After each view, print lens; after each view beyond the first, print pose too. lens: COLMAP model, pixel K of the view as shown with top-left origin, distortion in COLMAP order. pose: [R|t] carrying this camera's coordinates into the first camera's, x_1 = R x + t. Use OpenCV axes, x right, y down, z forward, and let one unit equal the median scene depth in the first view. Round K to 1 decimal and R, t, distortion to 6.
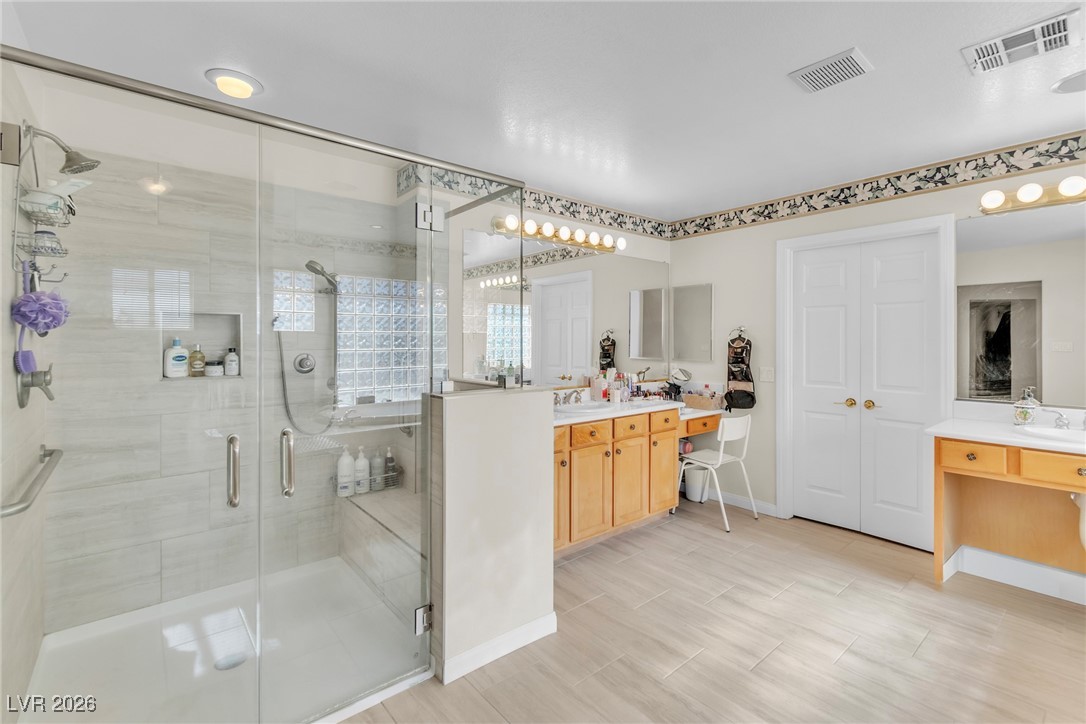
lens RADIAL K [[489.8, 0, 544.6], [0, 489.8, 338.7], [0, 0, 1]] dist [0.000296, -0.000043]
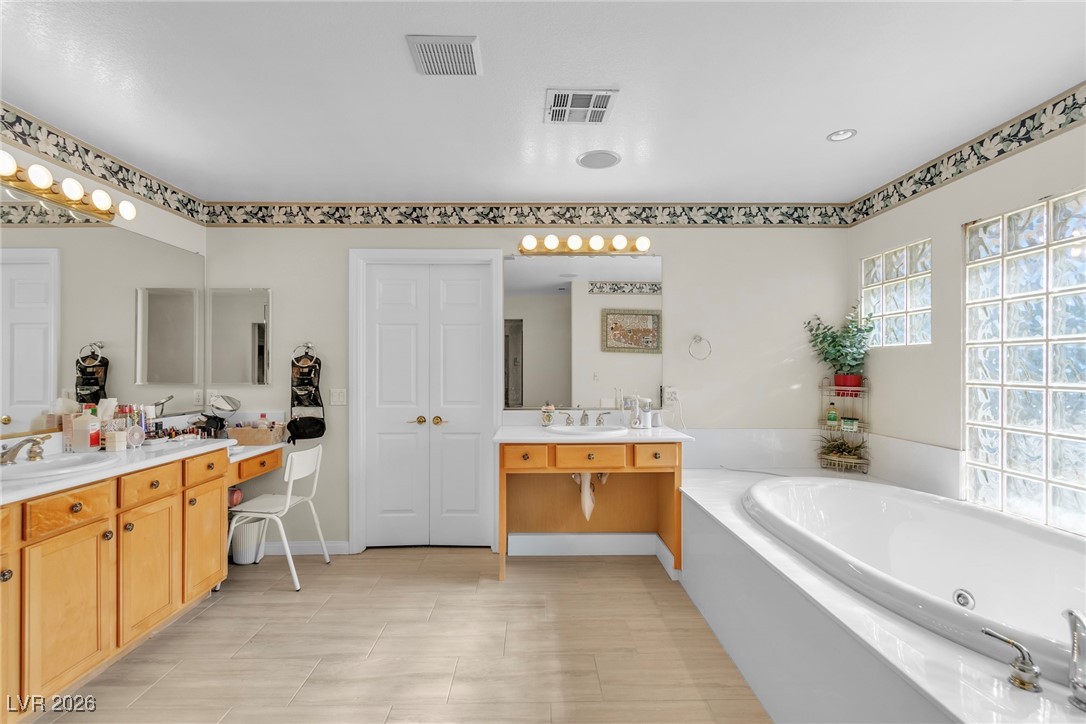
lens RADIAL K [[490.8, 0, 543.9], [0, 490.8, 367.2], [0, 0, 1]] dist [0.000166, -0.000758]
pose [[0.625528, 0.000502, 0.780202, -0.008774], [-0.002754, 0.999995, 0.001565, 0.017131], [-0.780197, -0.003128, 0.625526, 0.157027]]
